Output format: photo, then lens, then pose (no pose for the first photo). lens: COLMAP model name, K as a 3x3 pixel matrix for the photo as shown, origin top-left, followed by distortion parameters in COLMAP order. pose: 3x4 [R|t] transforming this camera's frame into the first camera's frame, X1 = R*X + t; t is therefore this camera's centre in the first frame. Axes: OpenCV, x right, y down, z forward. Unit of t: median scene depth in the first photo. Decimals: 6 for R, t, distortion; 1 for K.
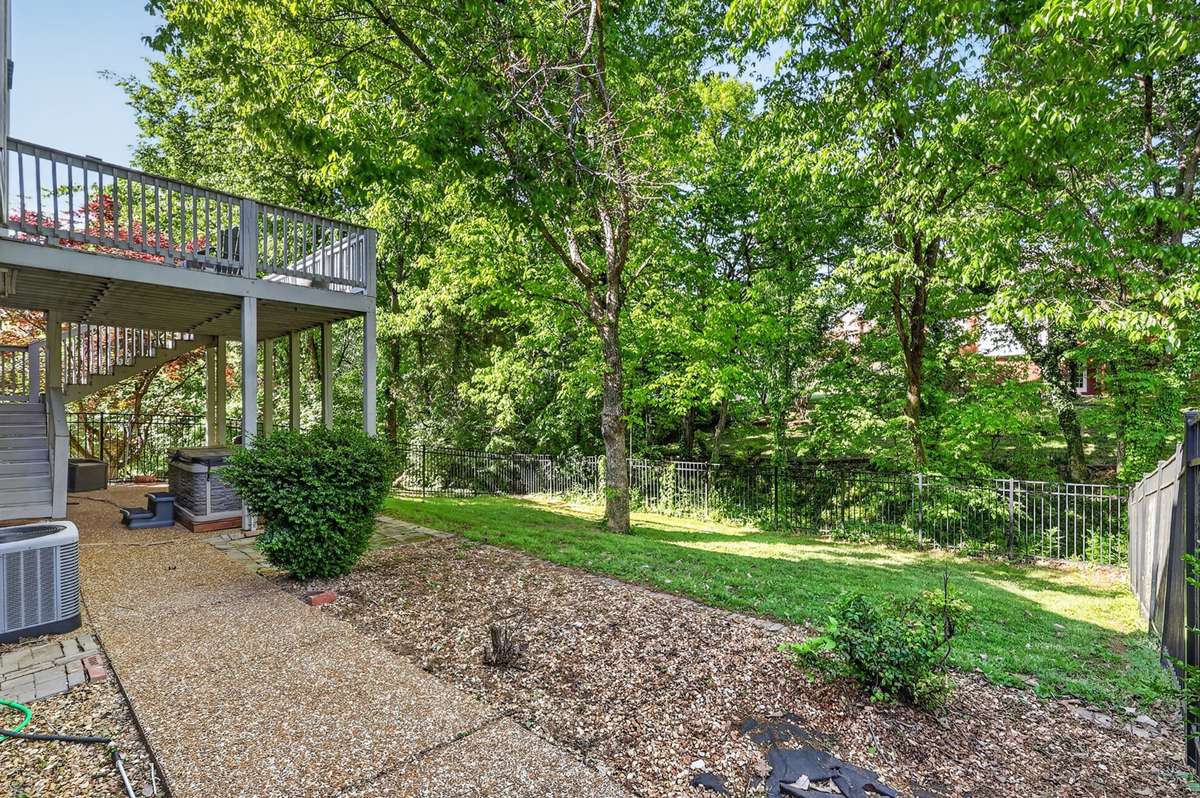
lens RADIAL K [[559.7, 0, 601.4], [0, 559.7, 394.0], [0, 0, 1]] dist [0.001838, 0.000177]
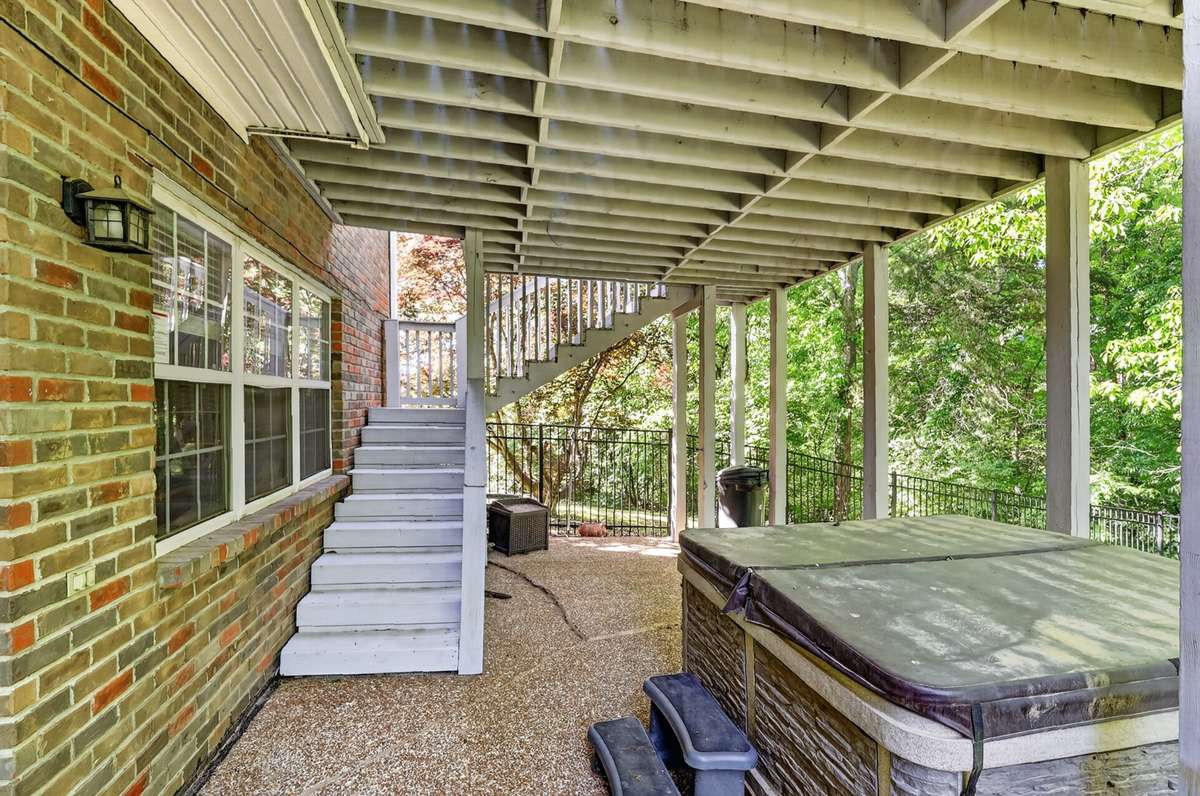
lens RADIAL K [[559.7, 0, 599.5], [0, 559.7, 401.3], [0, 0, 1]] dist [0.001838, 0.000177]
pose [[0.813825, -0.004727, -0.581091, -0.423250], [0.005184, 0.999986, -0.000875, 0.006686], [0.581087, -0.002300, 0.813838, 0.471528]]
